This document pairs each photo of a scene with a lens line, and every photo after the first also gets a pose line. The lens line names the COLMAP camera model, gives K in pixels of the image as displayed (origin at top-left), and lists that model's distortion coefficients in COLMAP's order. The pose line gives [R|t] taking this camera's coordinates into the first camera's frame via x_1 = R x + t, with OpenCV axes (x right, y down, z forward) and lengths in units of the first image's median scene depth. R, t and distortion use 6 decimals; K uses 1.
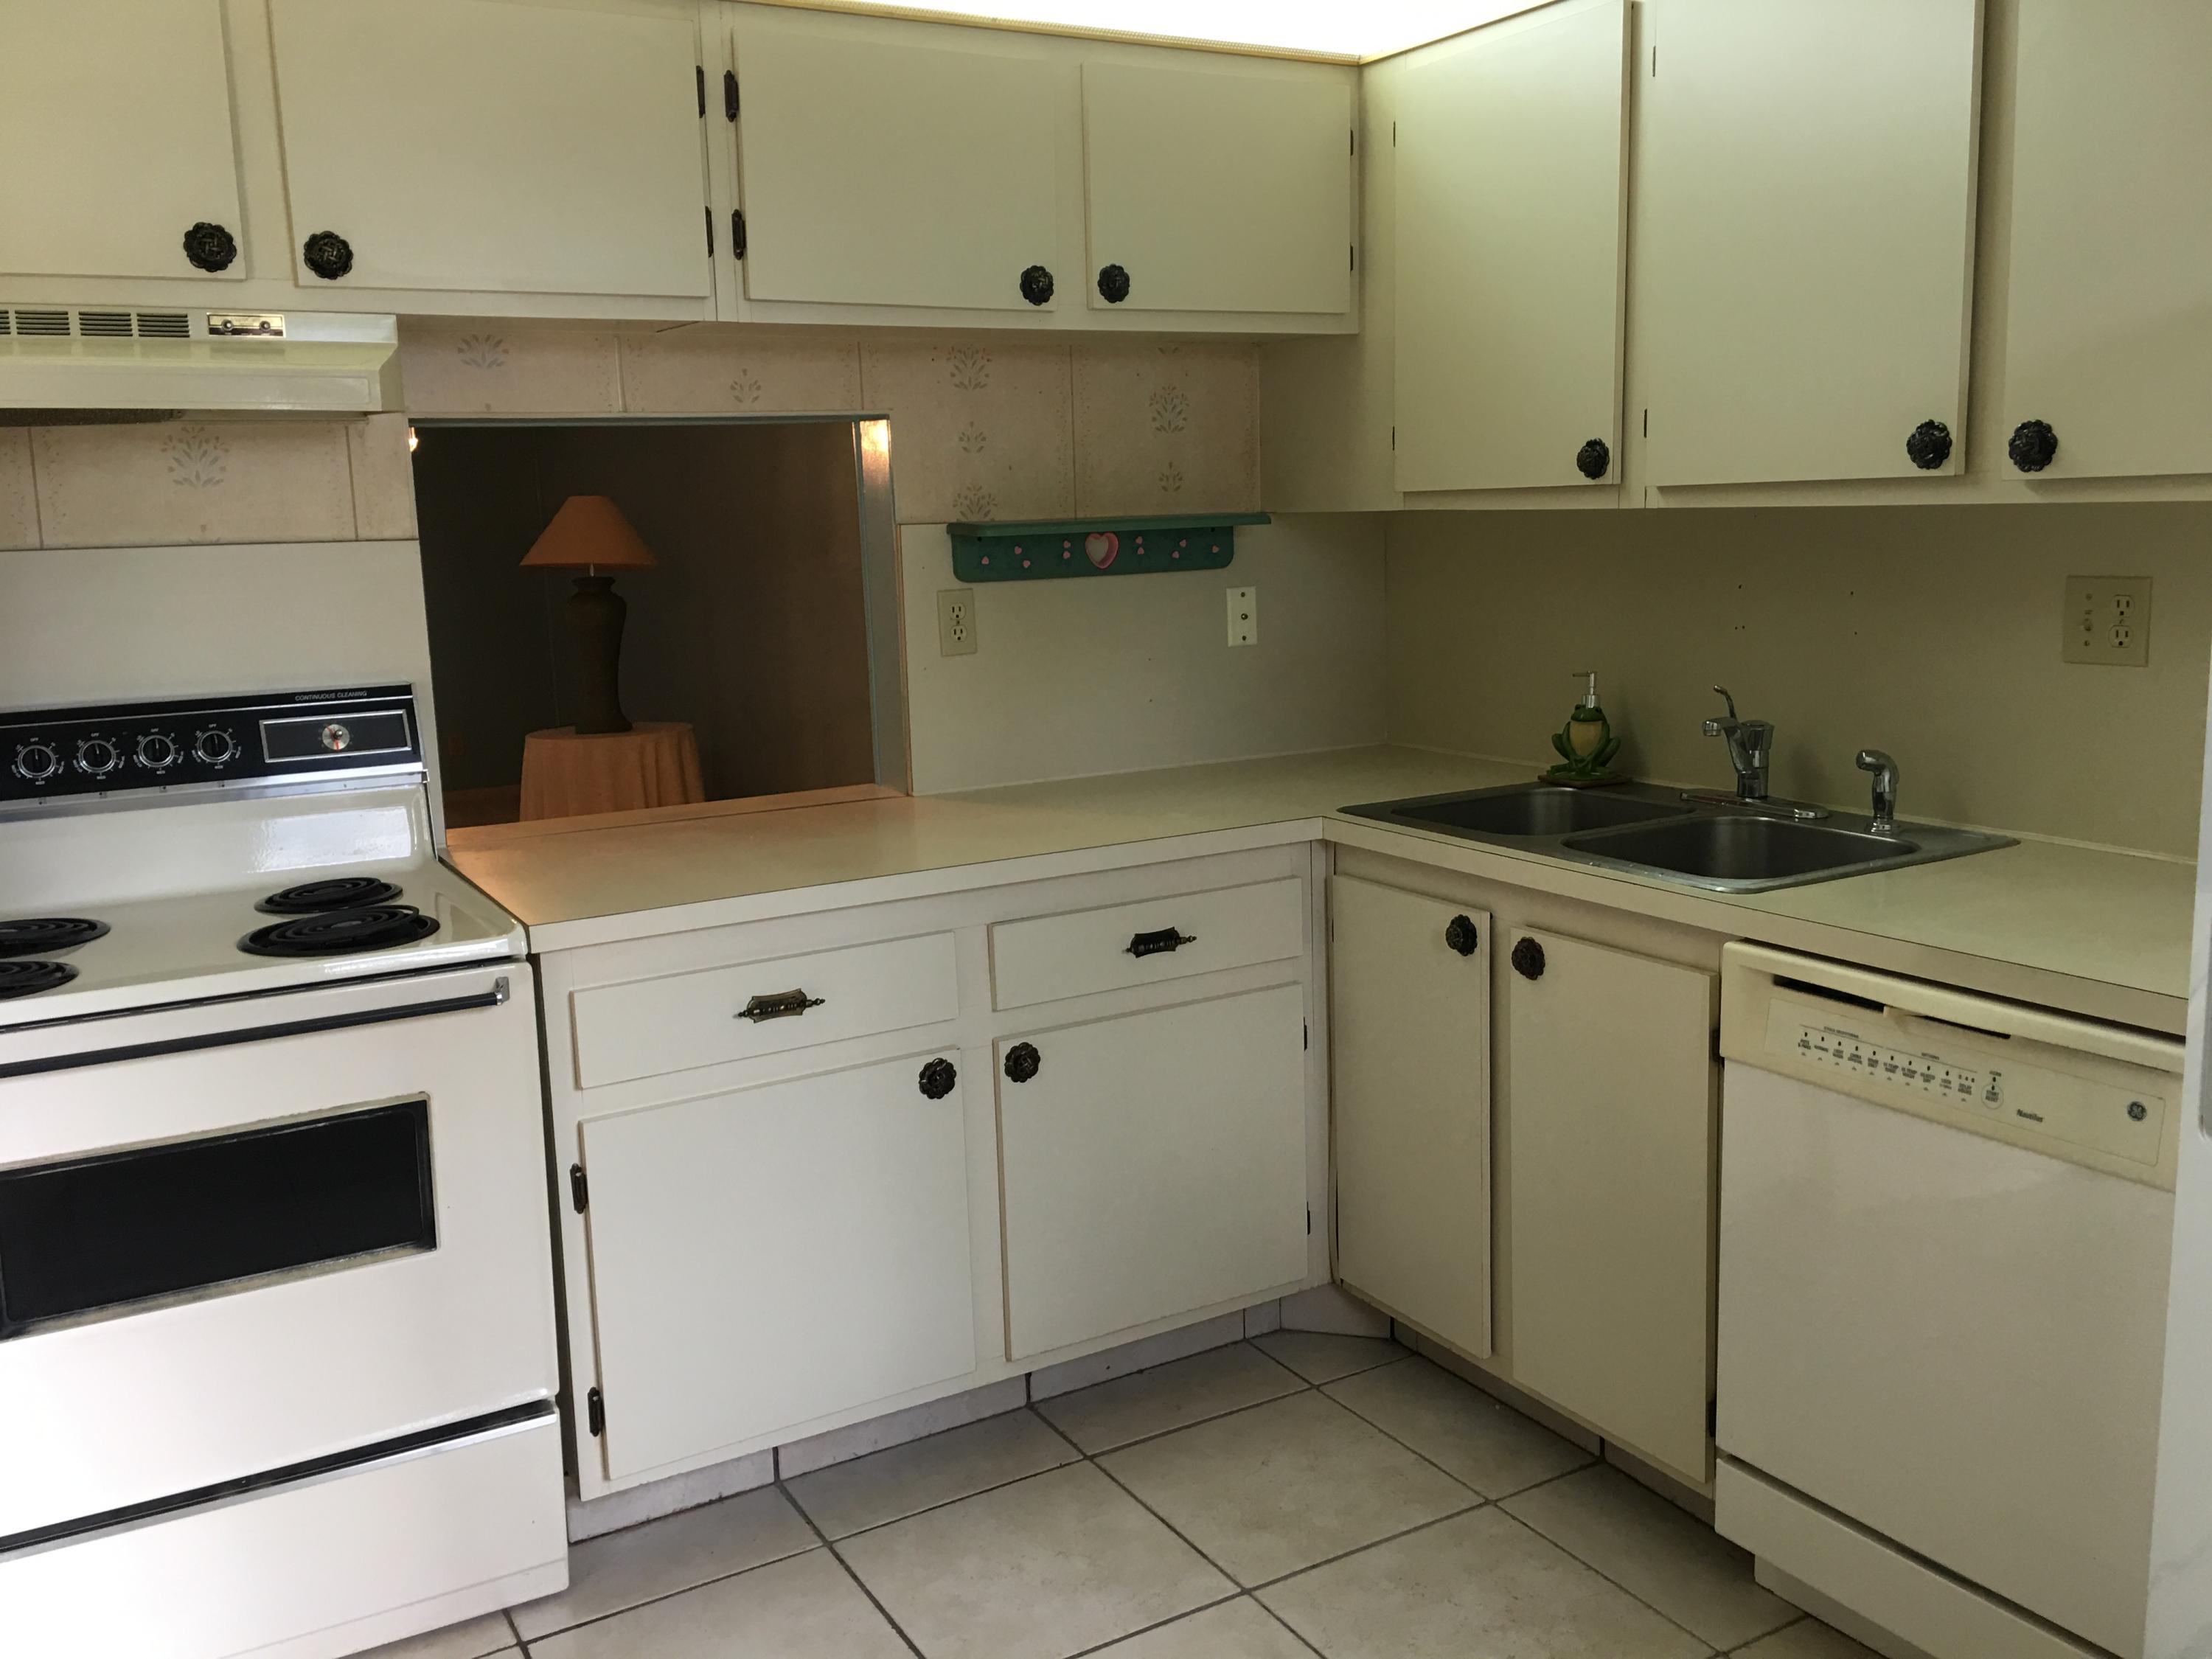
lens RADIAL K [[1862.2, 0, 1105.1], [0, 1862.2, 792.7], [0, 0, 1]] dist [0.048413, -0.009669]
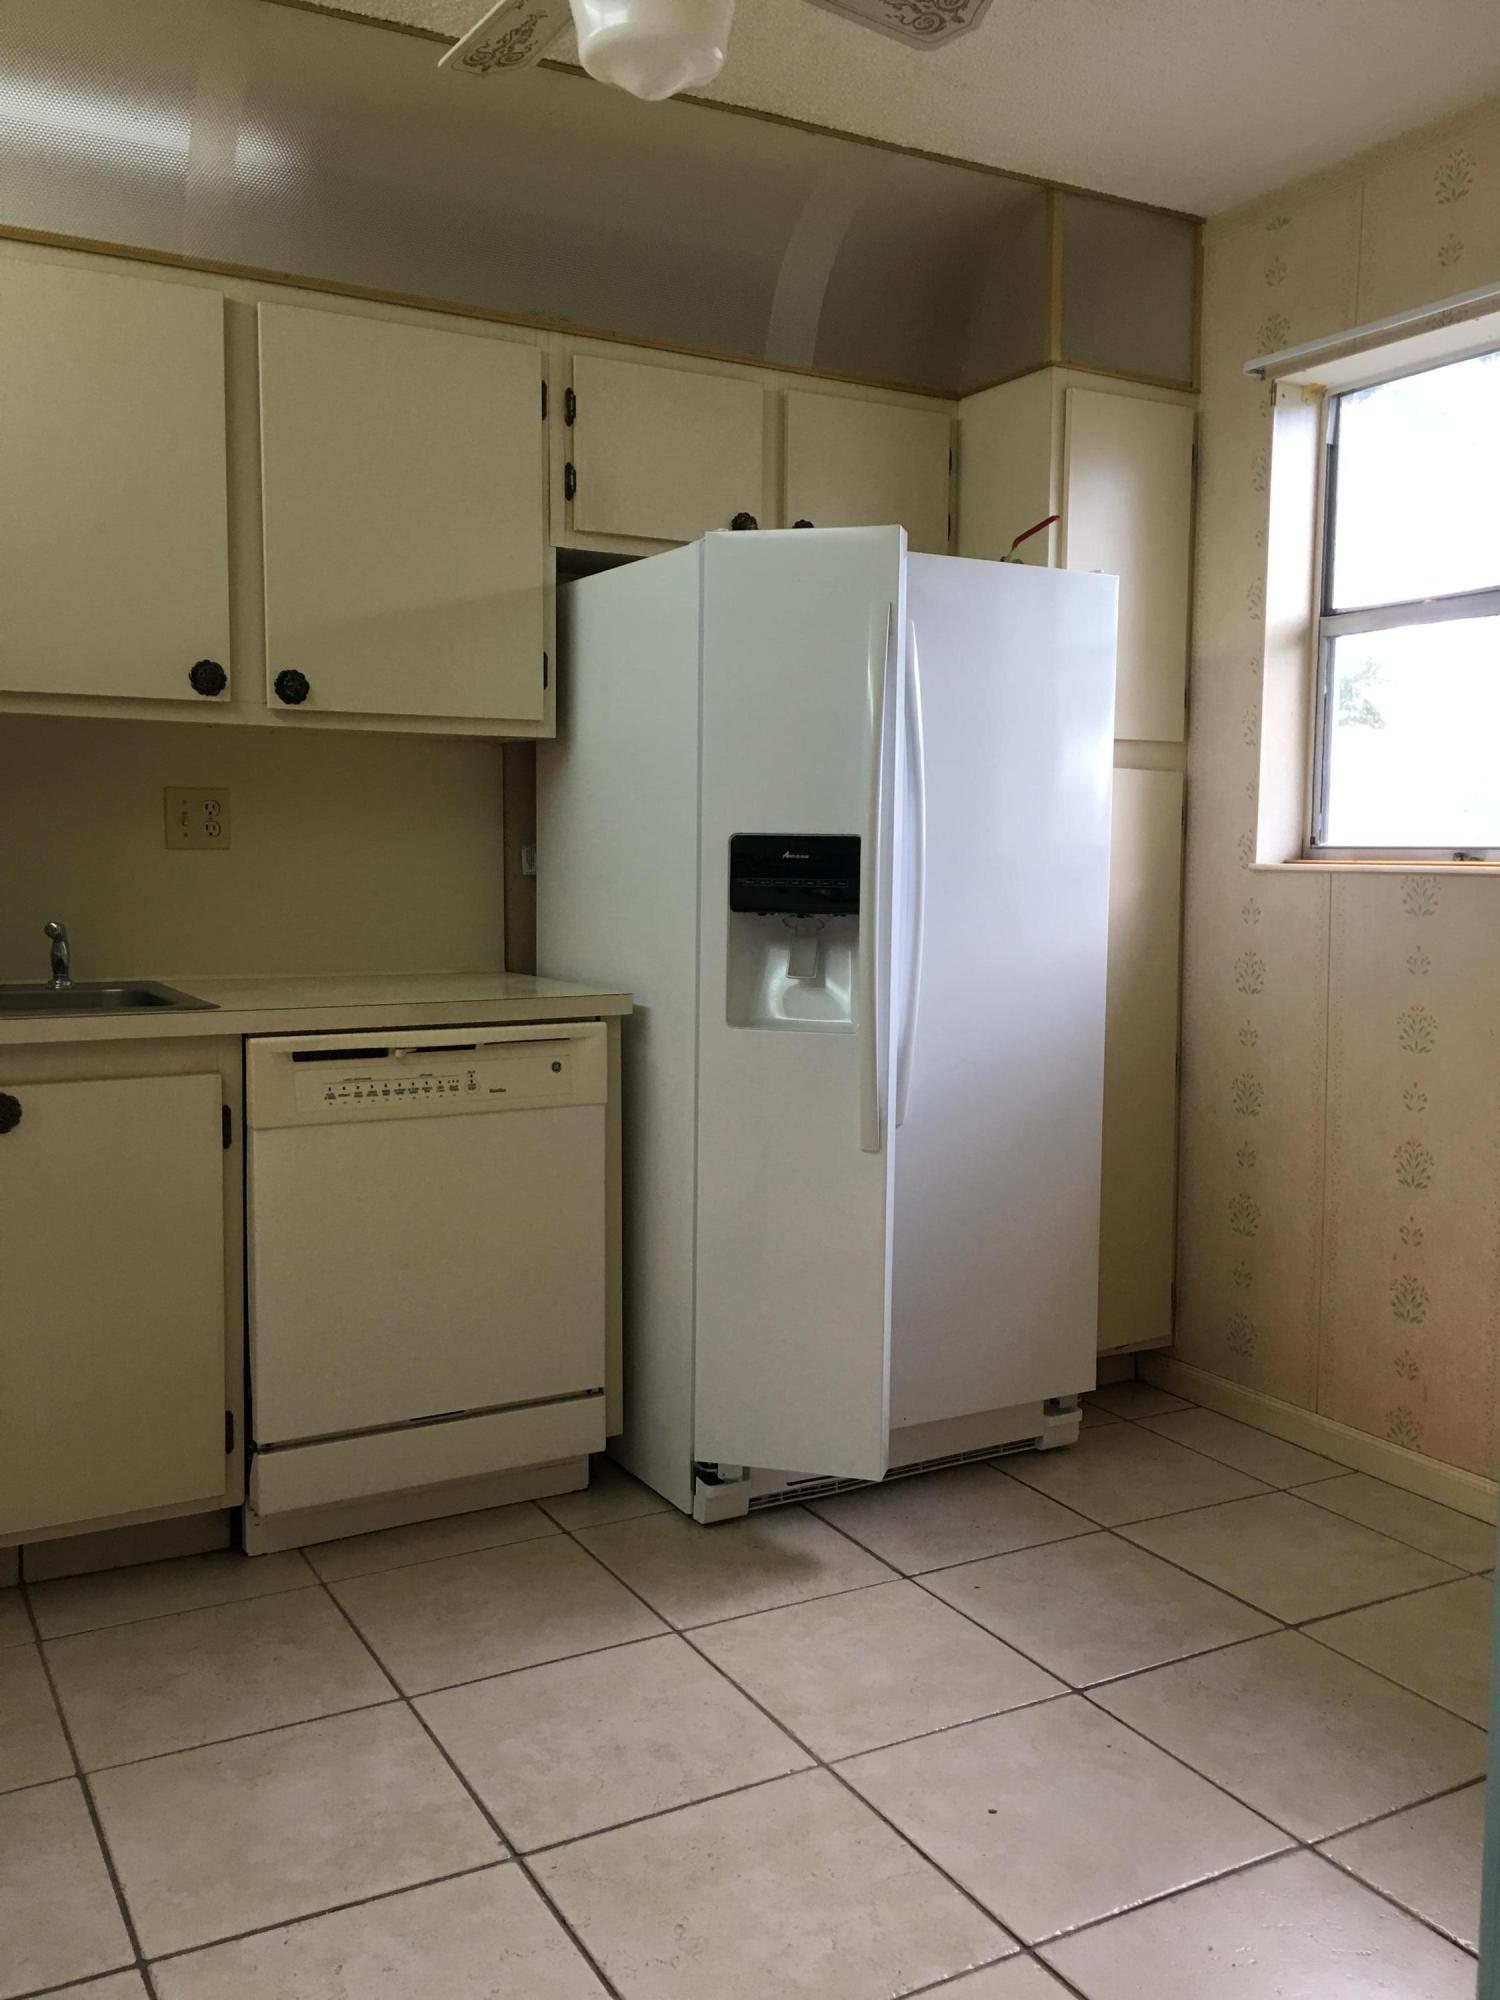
lens RADIAL K [[1683.7, 0, 753.2], [0, 1683.7, 982.0], [0, 0, 1]] dist [0.048413, -0.009669]
pose [[0.025281, -0.046932, 0.998578, -0.811092], [0.144359, 0.988599, 0.042808, 0.040293], [-0.989202, 0.143072, 0.031768, 0.607041]]
